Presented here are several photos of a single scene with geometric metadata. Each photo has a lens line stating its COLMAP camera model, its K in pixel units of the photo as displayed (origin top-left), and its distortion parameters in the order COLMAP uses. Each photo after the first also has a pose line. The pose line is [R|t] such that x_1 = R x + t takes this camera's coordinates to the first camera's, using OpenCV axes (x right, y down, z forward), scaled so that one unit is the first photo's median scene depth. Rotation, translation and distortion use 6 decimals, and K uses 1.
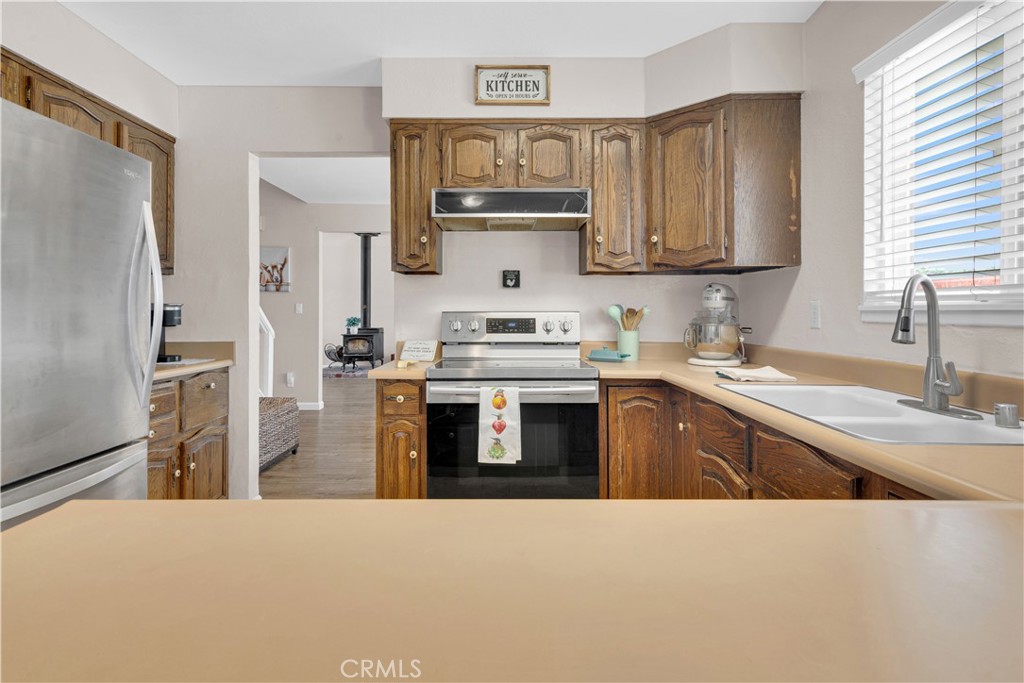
lens RADIAL K [[522.7, 0, 540.5], [0, 522.7, 318.6], [0, 0, 1]] dist [0.020015, -0.000471]
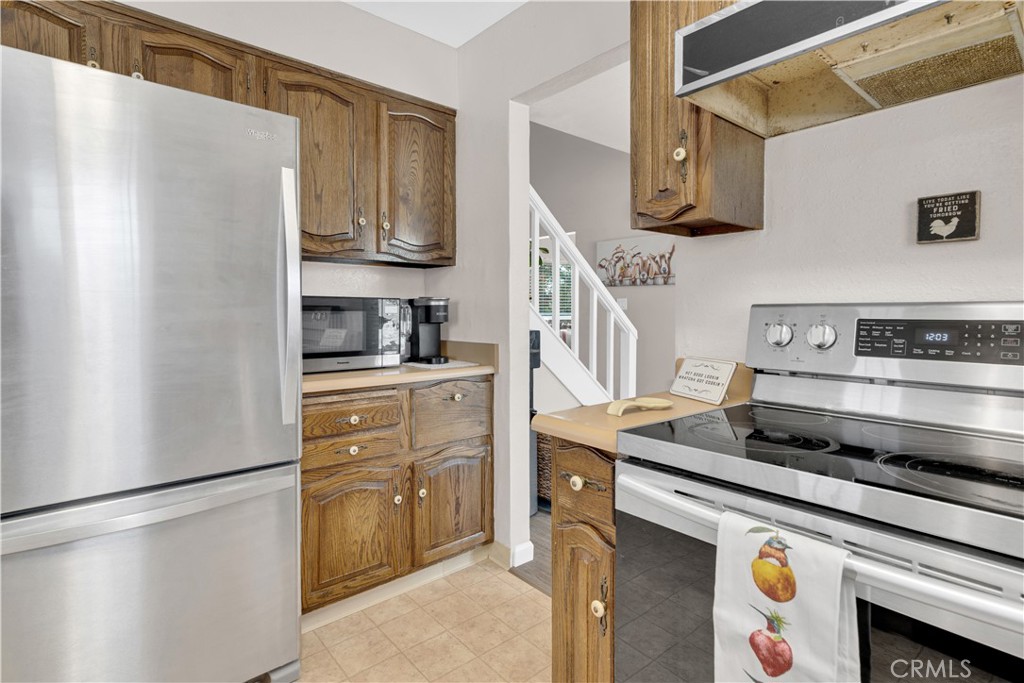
lens RADIAL K [[522.7, 0, 509.5], [0, 522.7, 321.6], [0, 0, 1]] dist [0.020015, -0.000471]
pose [[0.604329, 0.017248, -0.796548, 0.066129], [-0.008868, 0.999849, 0.014922, -0.002579], [0.796686, -0.001954, 0.604391, 0.548622]]
